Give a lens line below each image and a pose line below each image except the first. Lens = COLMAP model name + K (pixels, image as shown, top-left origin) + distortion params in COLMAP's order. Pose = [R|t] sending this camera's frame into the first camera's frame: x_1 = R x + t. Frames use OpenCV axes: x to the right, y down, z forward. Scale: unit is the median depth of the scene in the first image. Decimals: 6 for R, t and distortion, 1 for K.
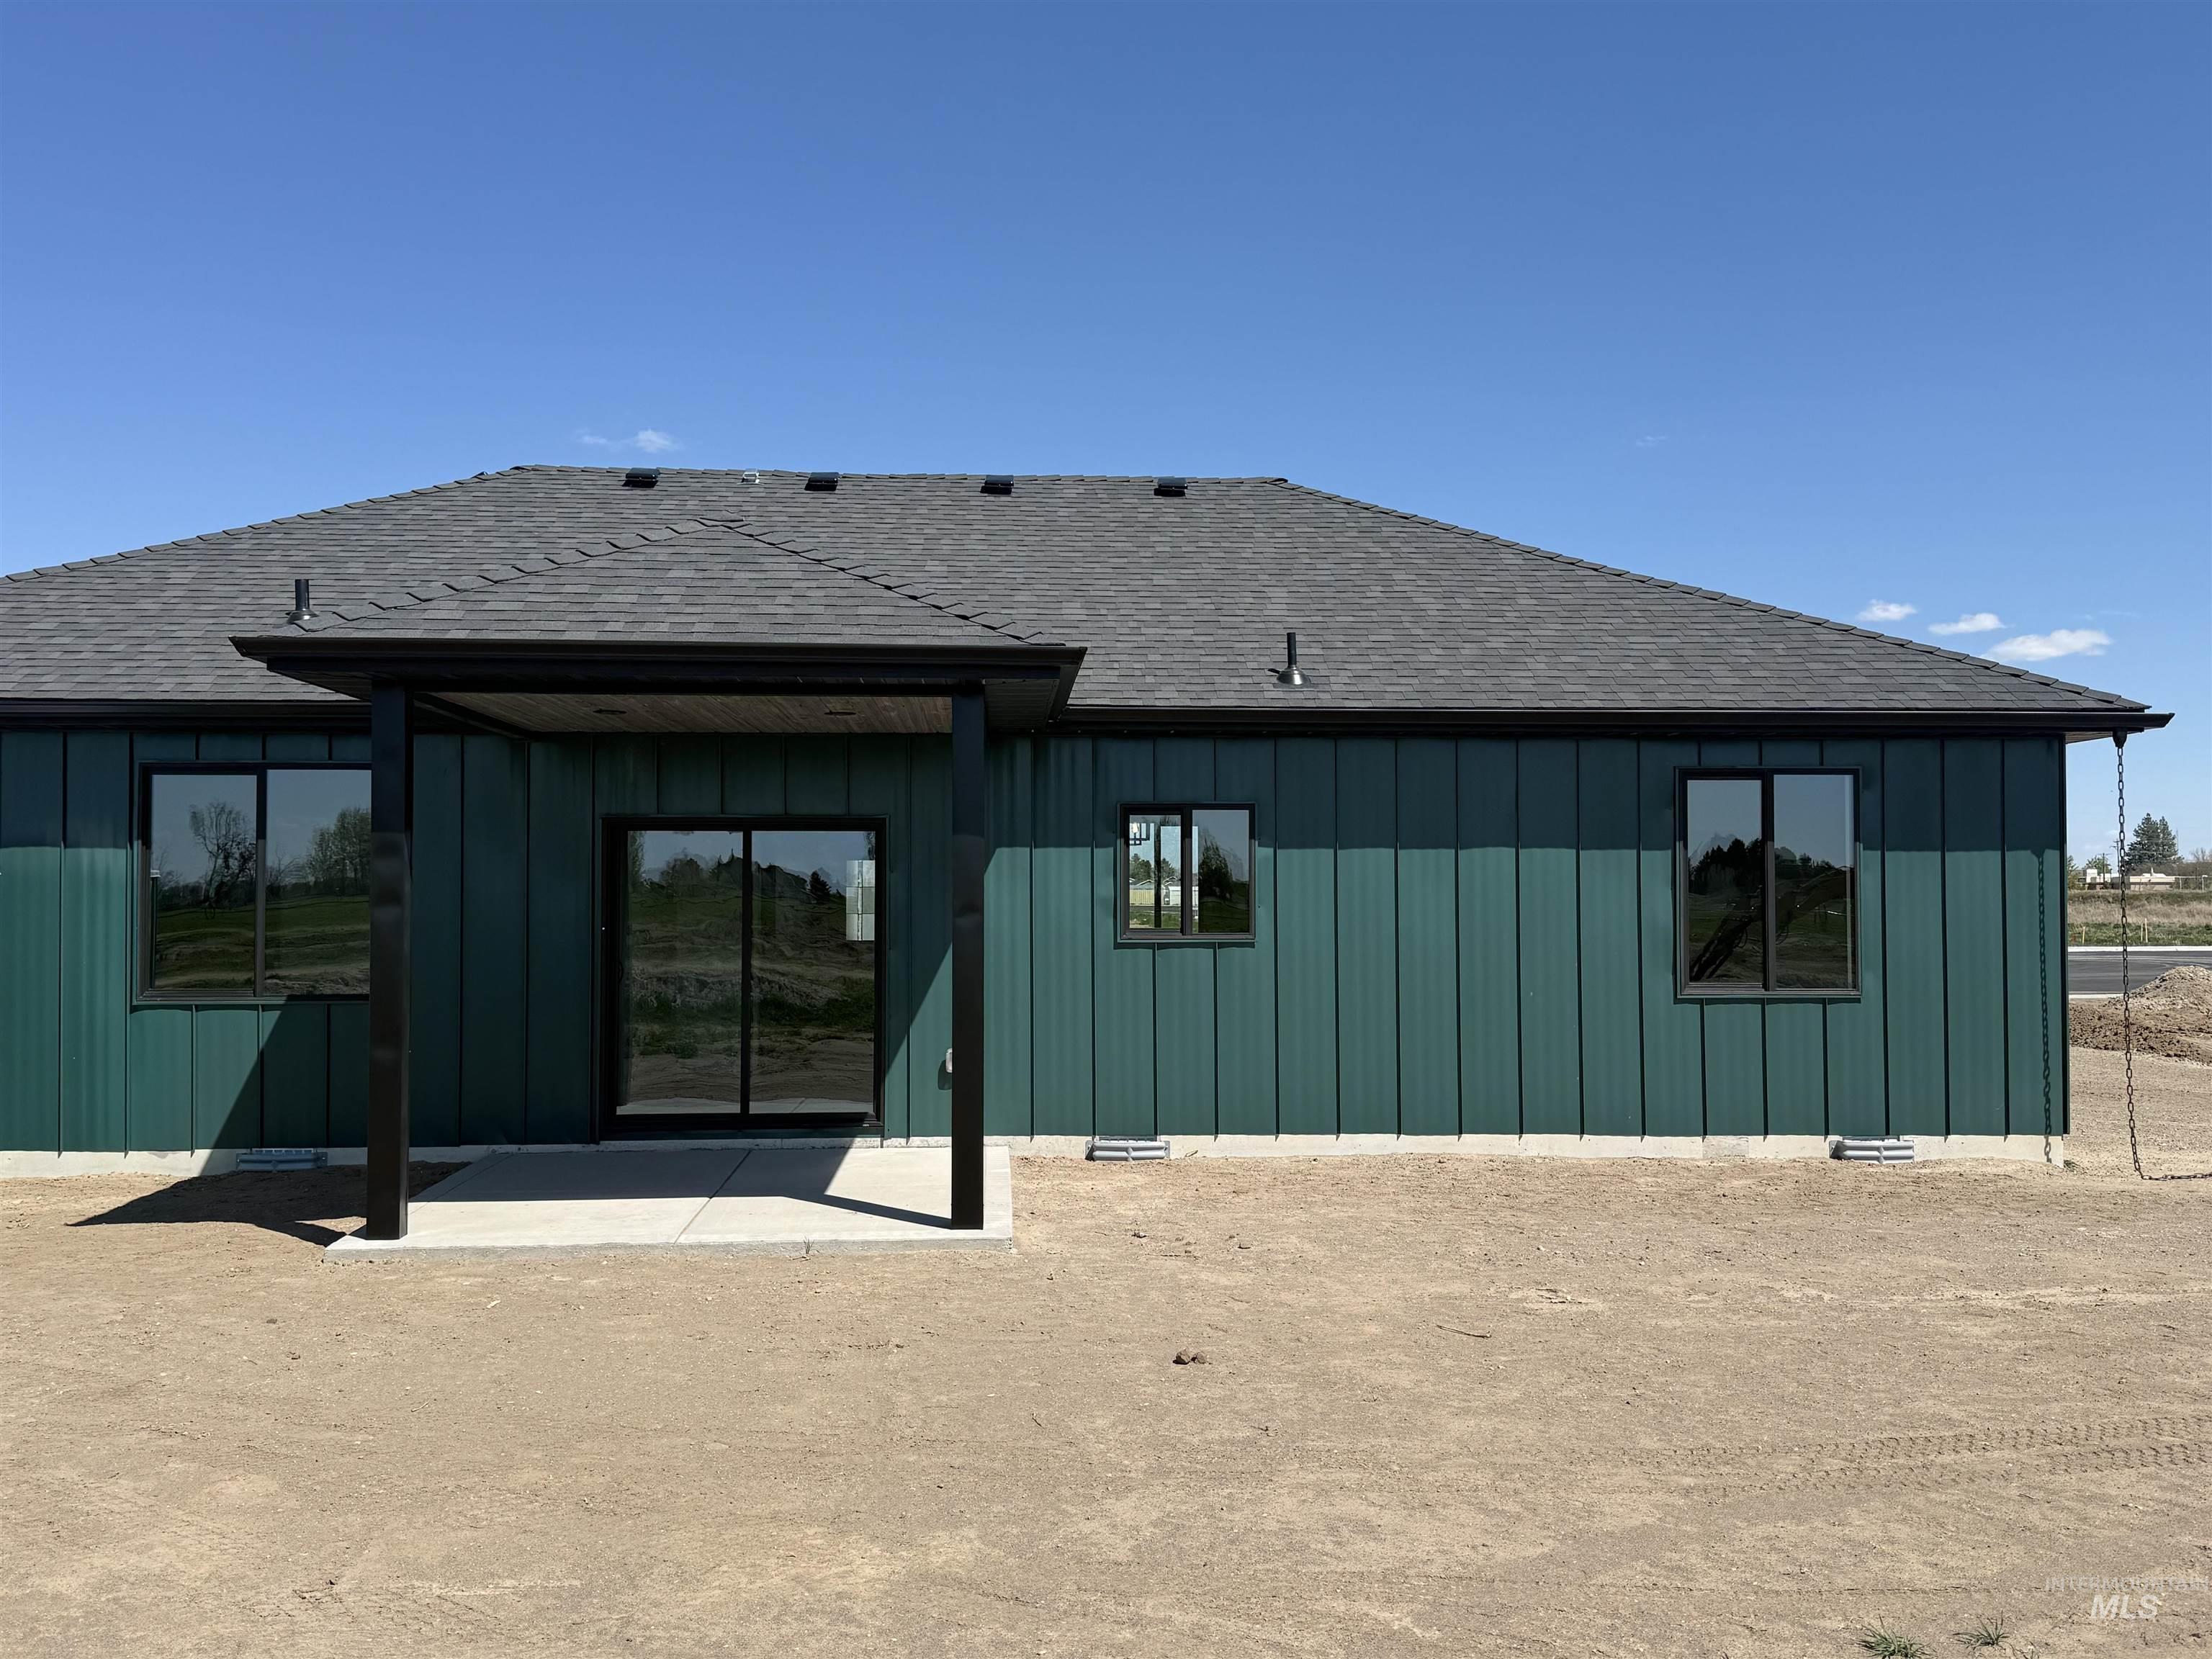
lens RADIAL K [[2026.4, 0, 1106.0], [0, 2026.4, 829.5], [0, 0, 1]] dist [0.181254, -0.232670]
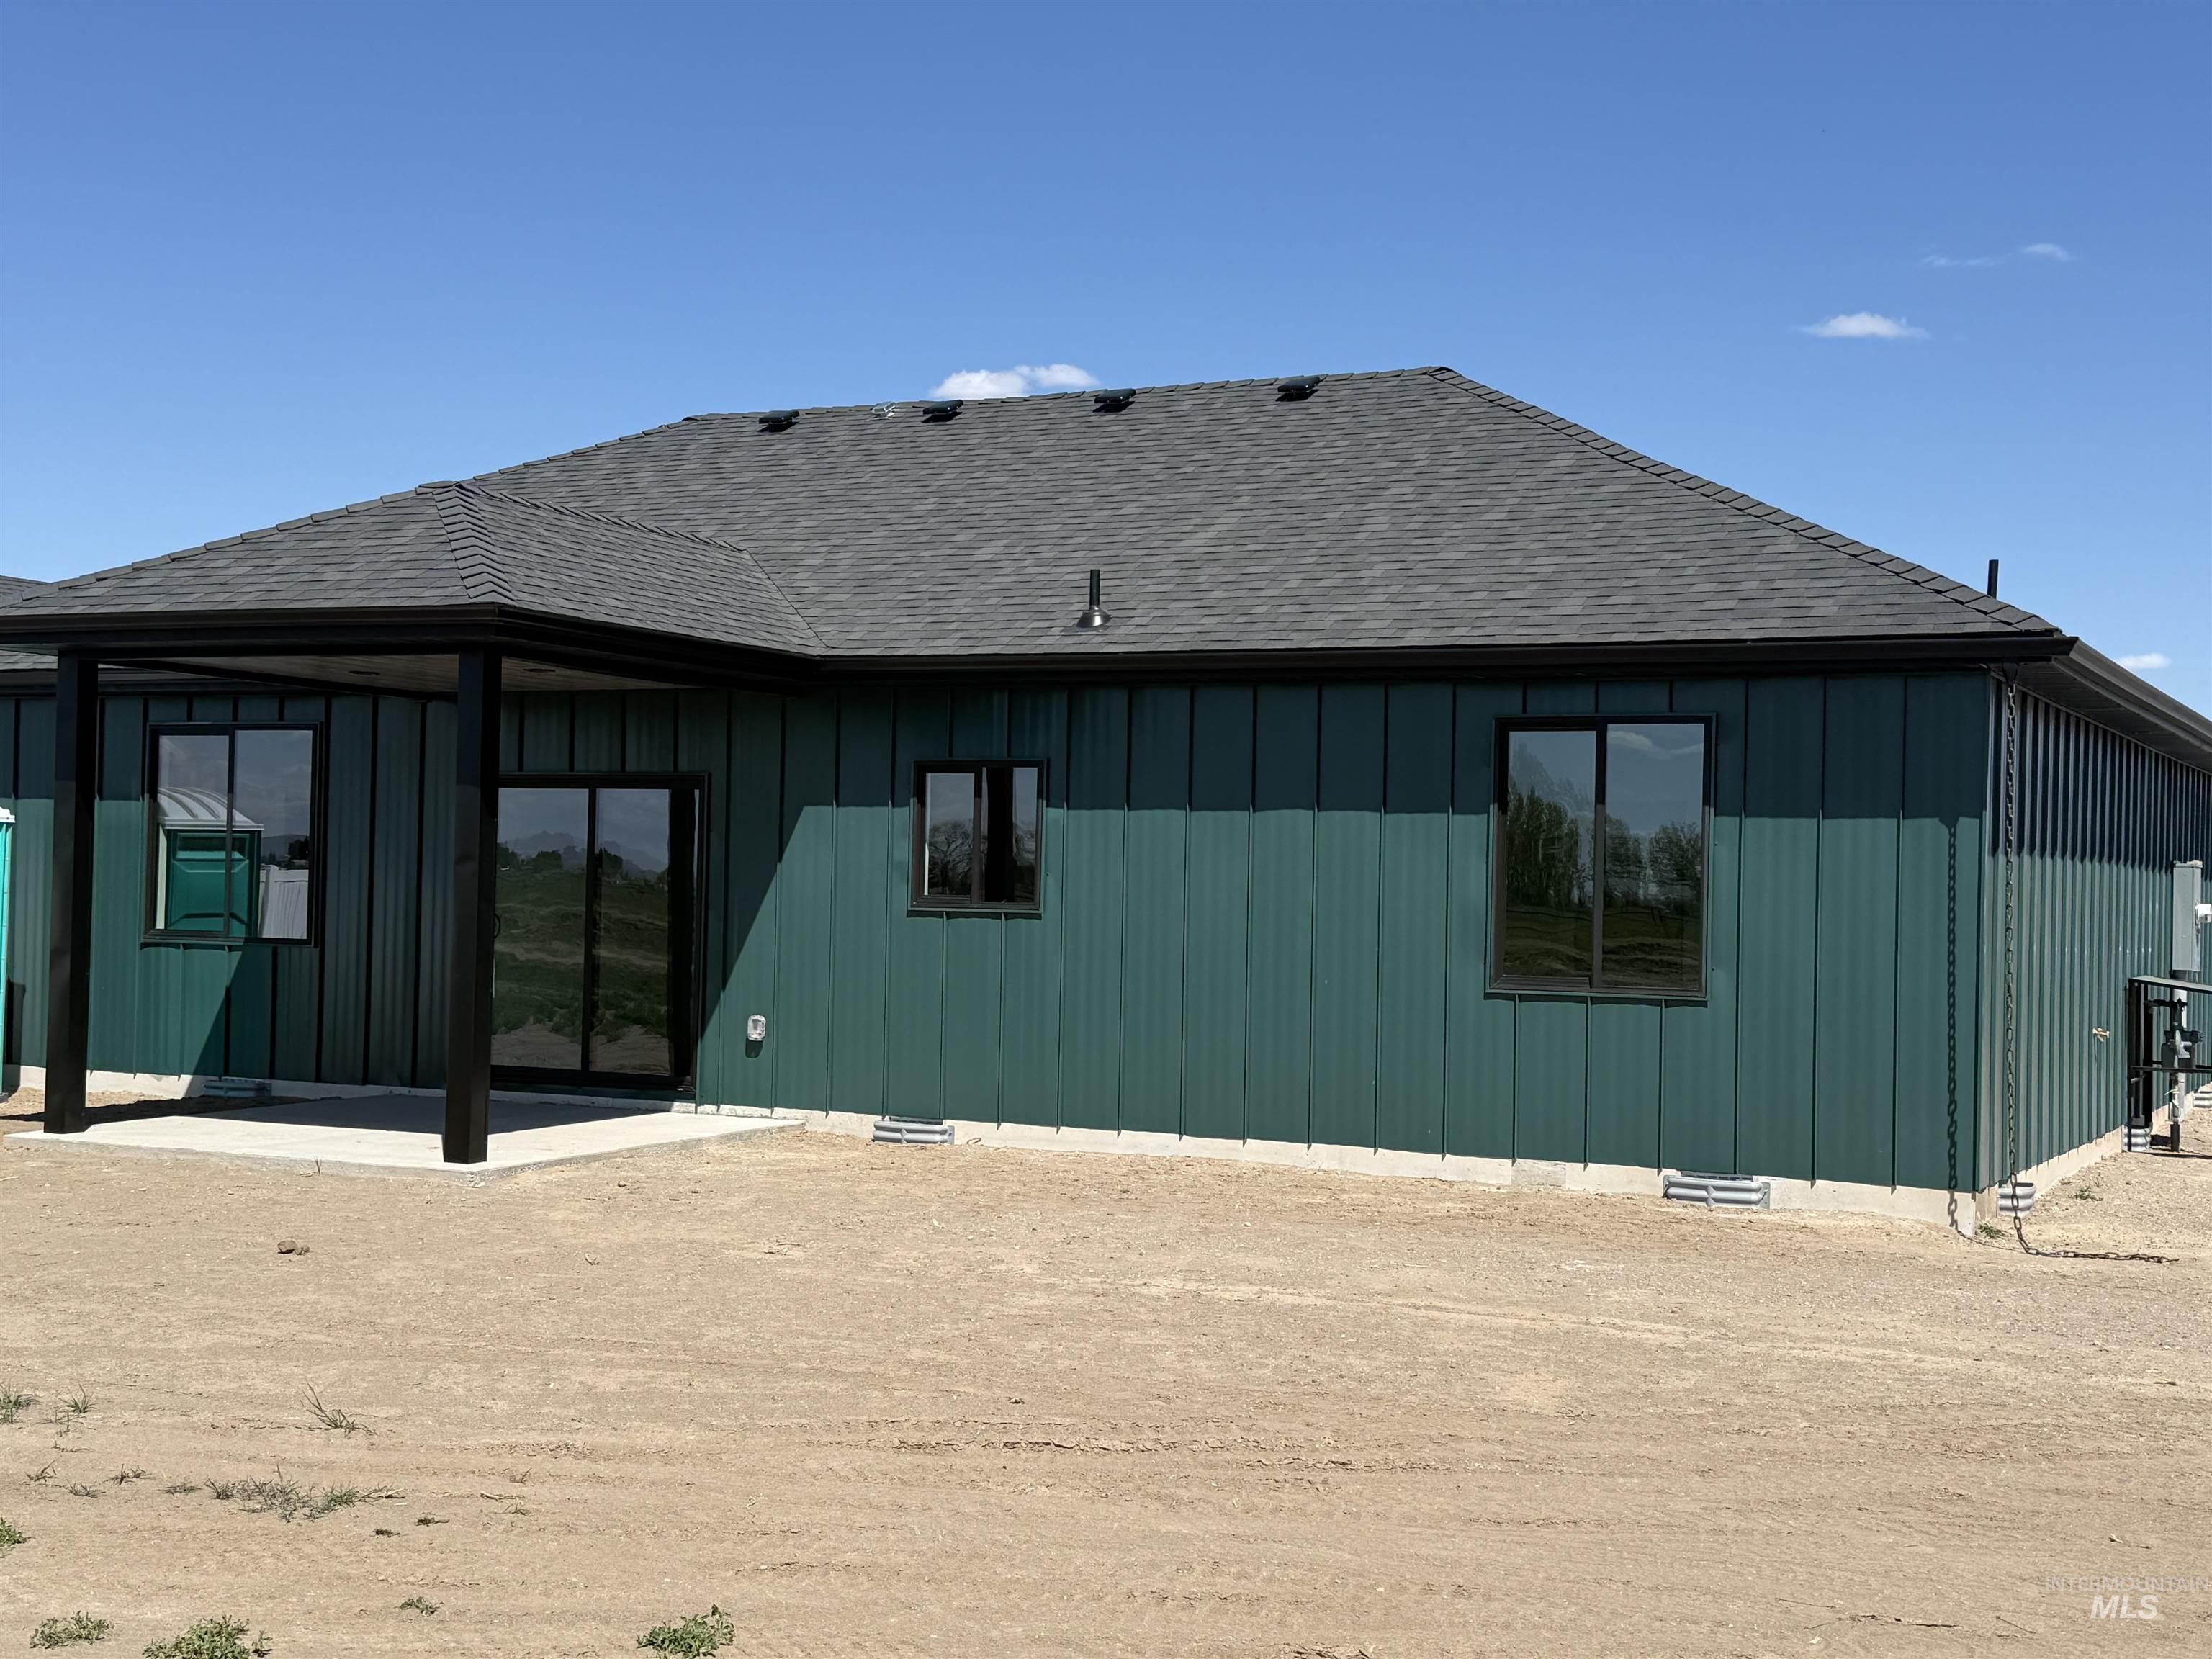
lens RADIAL K [[2594.1, 0, 1106.0], [0, 2594.1, 829.5], [0, 0, 1]] dist [0.161856, 0.000655]
pose [[0.882515, 0.010945, -0.470157, 0.638639], [-0.004917, 0.999889, 0.014047, 0.001804], [0.470259, -0.010085, 0.882471, -0.006752]]
